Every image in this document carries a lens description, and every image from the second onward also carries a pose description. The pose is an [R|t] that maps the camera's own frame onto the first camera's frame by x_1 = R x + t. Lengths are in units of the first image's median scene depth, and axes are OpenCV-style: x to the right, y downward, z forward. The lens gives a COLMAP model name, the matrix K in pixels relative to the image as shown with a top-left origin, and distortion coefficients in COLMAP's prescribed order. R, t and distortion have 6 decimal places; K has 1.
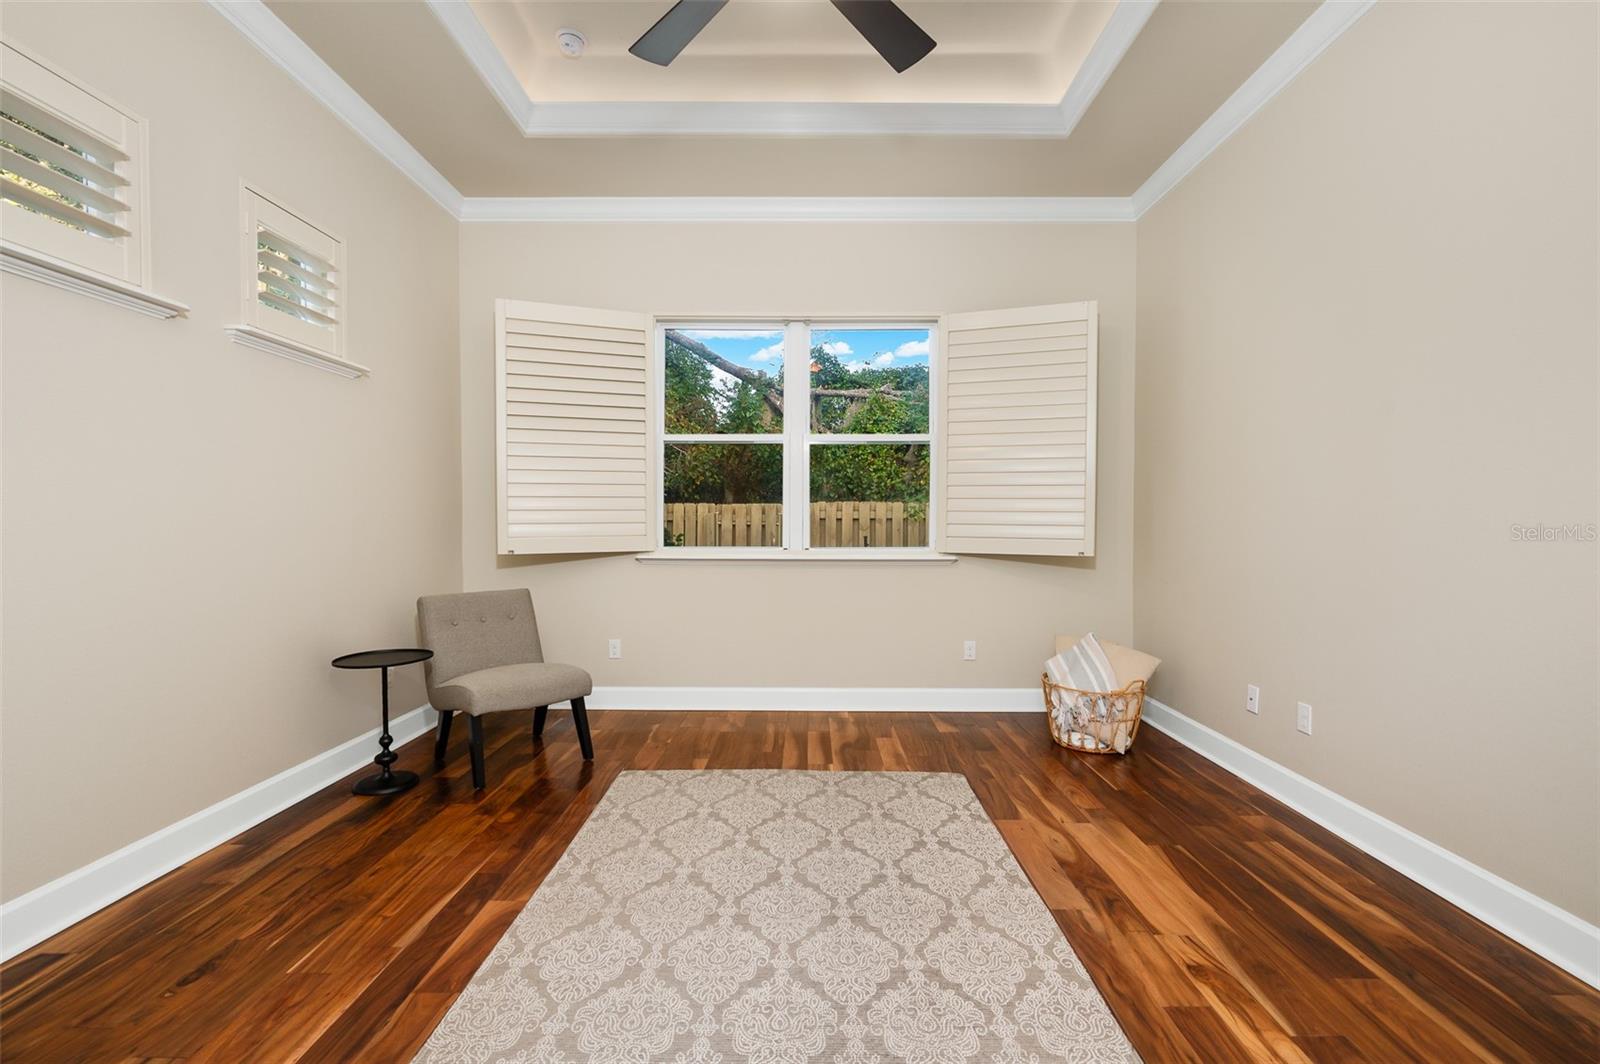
lens RADIAL K [[679.7, 0, 793.4], [0, 679.7, 528.5], [0, 0, 1]] dist [-0.001441, -0.000184]
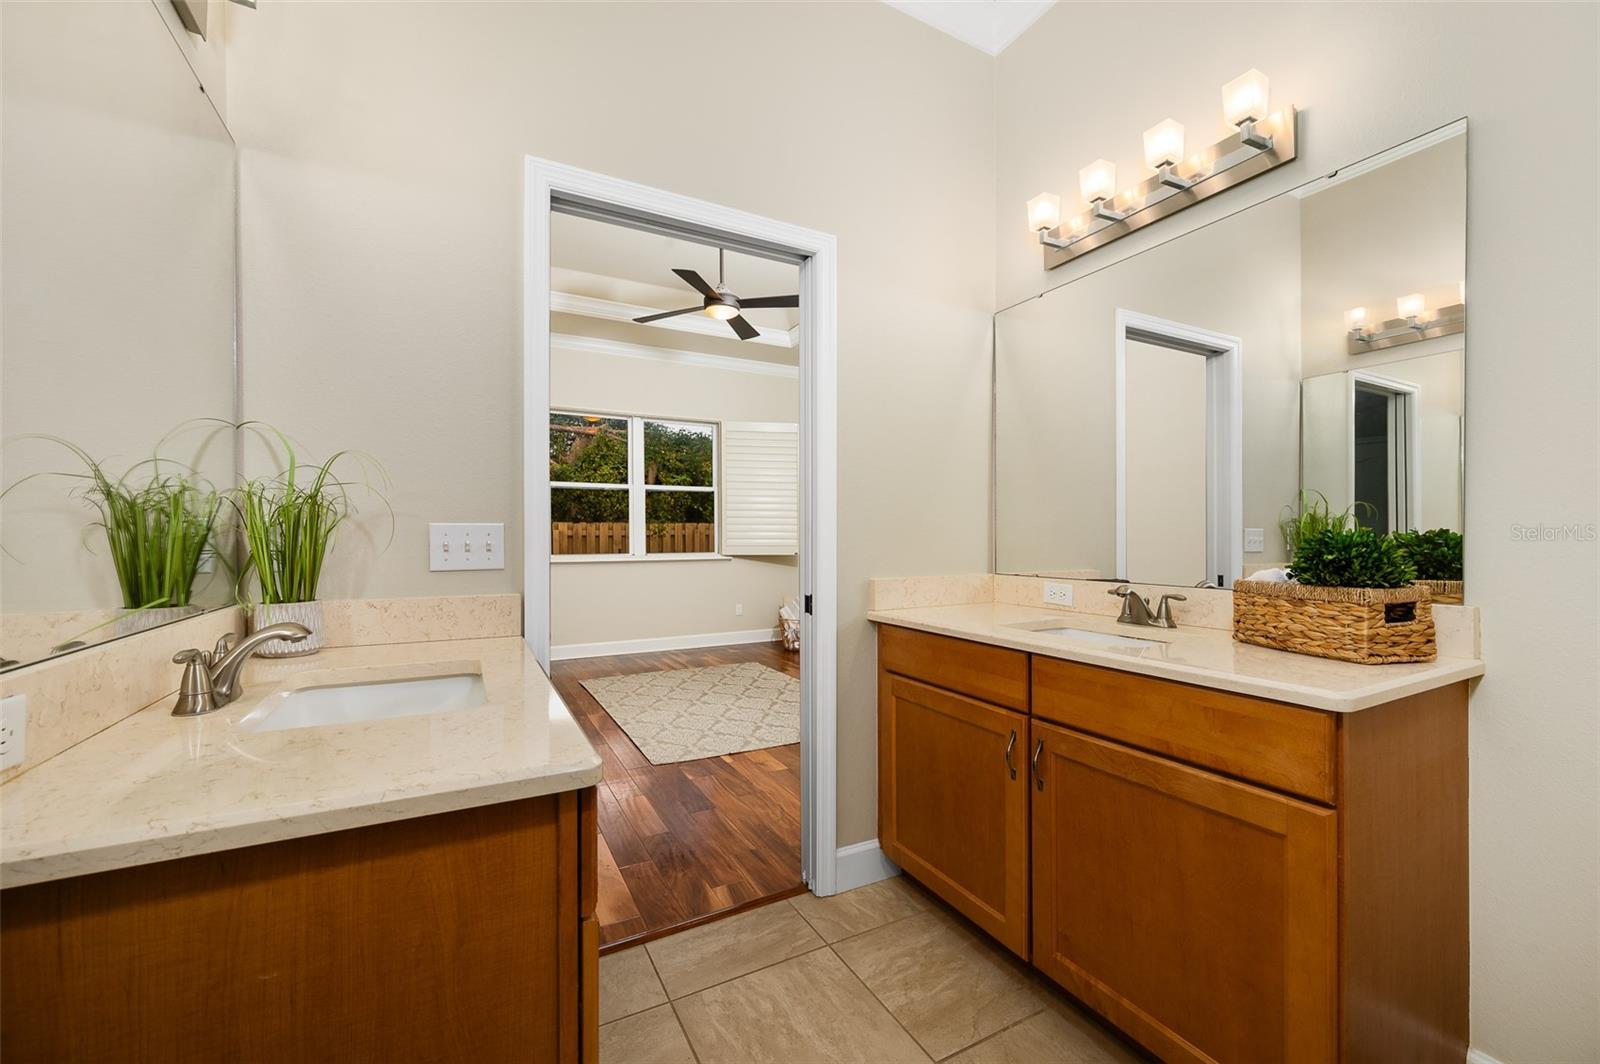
lens RADIAL K [[632.8, 0, 799.4], [0, 632.8, 534.8], [0, 0, 1]] dist [0.000252, -0.000404]
pose [[0.871196, -0.010597, 0.490821, -0.460444], [0.017147, 0.999814, -0.008848, 0.003198], [-0.490636, 0.016124, 0.871216, -0.593158]]
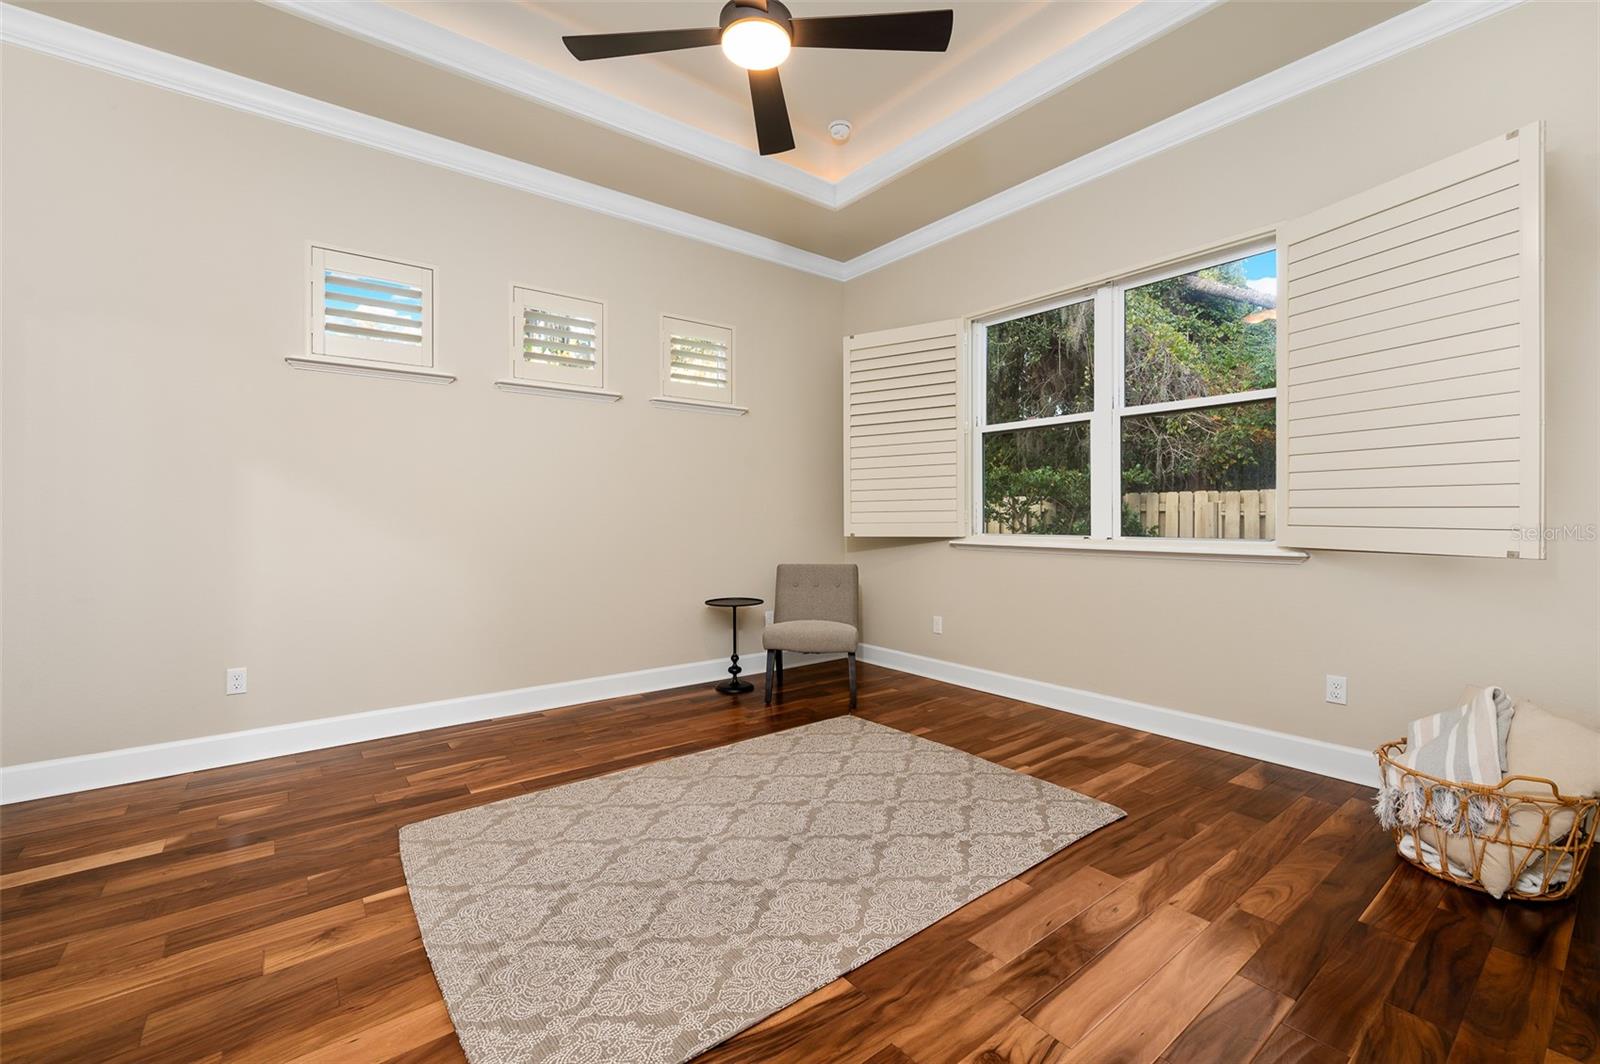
lens RADIAL K [[680.3, 0, 799.7], [0, 680.3, 503.0], [0, 0, 1]] dist [0.007430, 0.000187]
pose [[0.620394, -0.017136, -0.784103, 0.525471], [-0.007708, 0.999580, -0.027944, 0.014225], [0.784252, 0.023380, 0.620001, 0.145564]]
